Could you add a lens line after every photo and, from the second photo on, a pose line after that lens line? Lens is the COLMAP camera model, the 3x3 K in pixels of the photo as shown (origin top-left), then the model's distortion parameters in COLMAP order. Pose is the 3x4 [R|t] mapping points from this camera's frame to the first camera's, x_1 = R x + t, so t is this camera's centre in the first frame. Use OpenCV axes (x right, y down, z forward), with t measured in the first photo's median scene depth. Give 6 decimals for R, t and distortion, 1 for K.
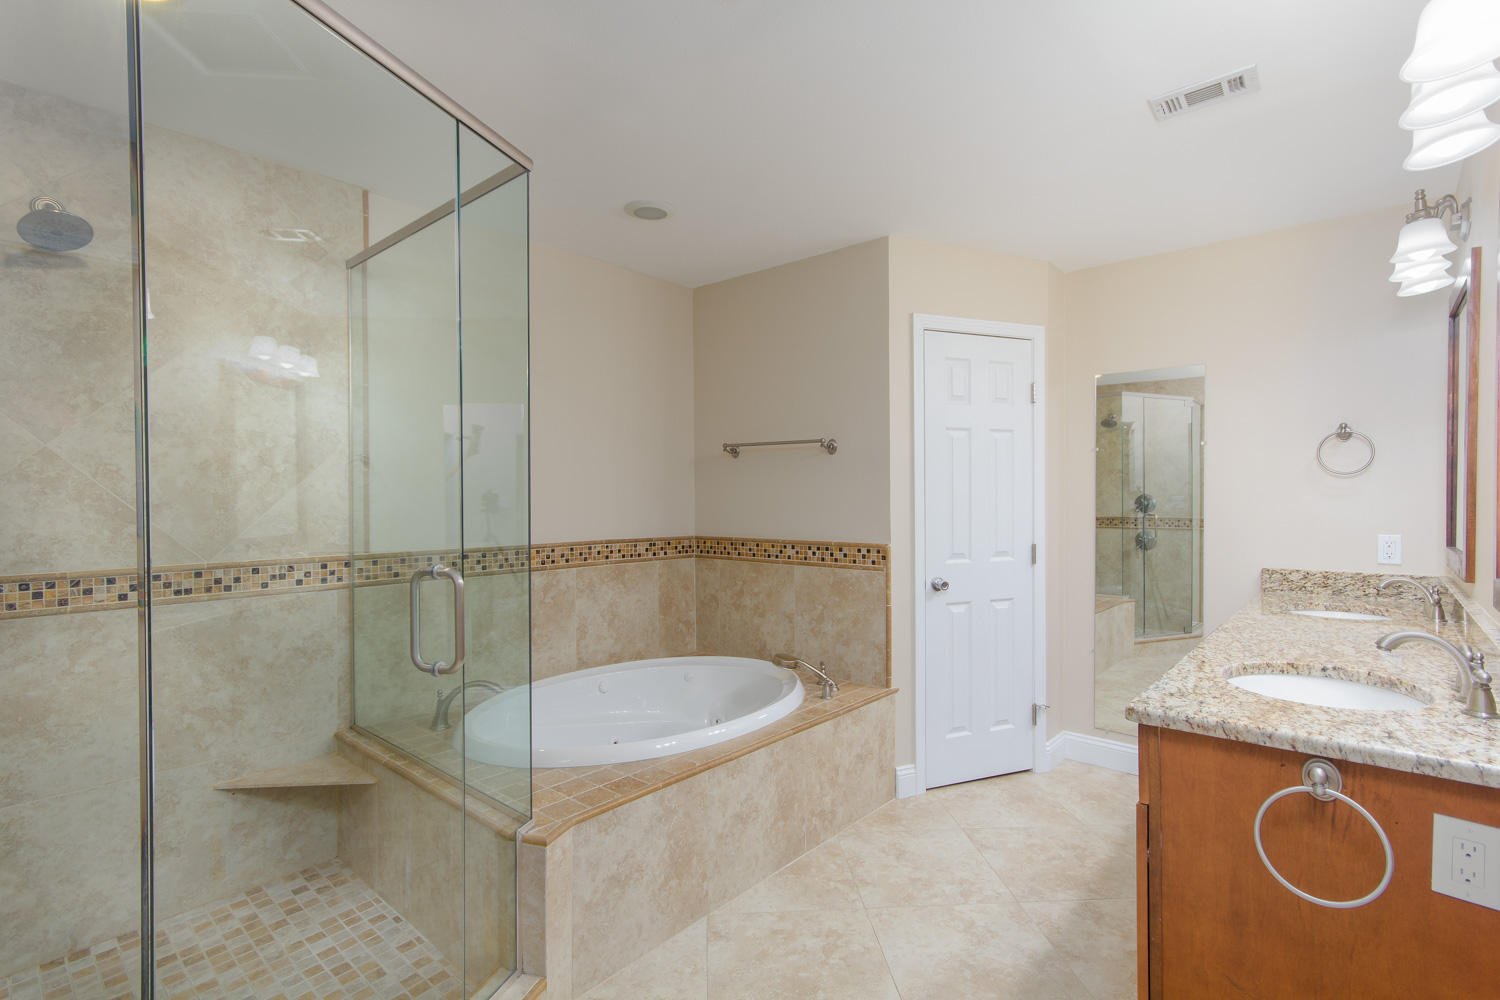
lens RADIAL K [[719.0, 0, 746.0], [0, 719.0, 501.0], [0, 0, 1]] dist [0.028835, 0.000266]
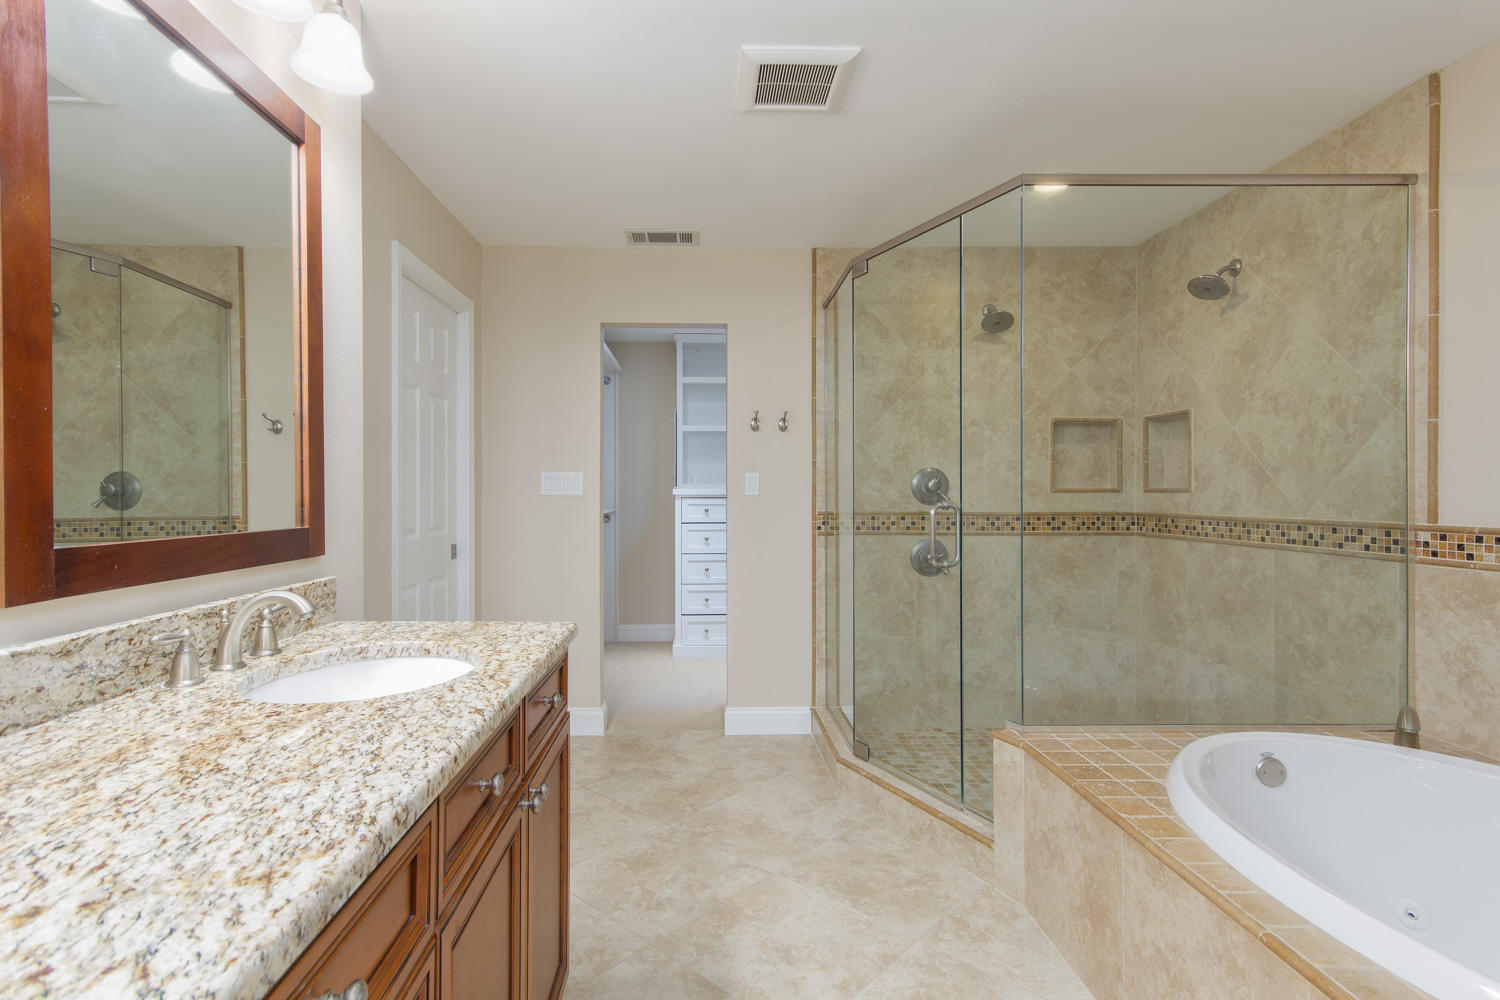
lens RADIAL K [[719.0, 0, 743.7], [0, 719.0, 494.8], [0, 0, 1]] dist [0.028835, 0.000266]
pose [[-0.705484, 0.007728, -0.708684, 0.650726], [0.000640, 0.999947, 0.010267, 0.033671], [0.708726, 0.006789, -0.705451, 1.129240]]
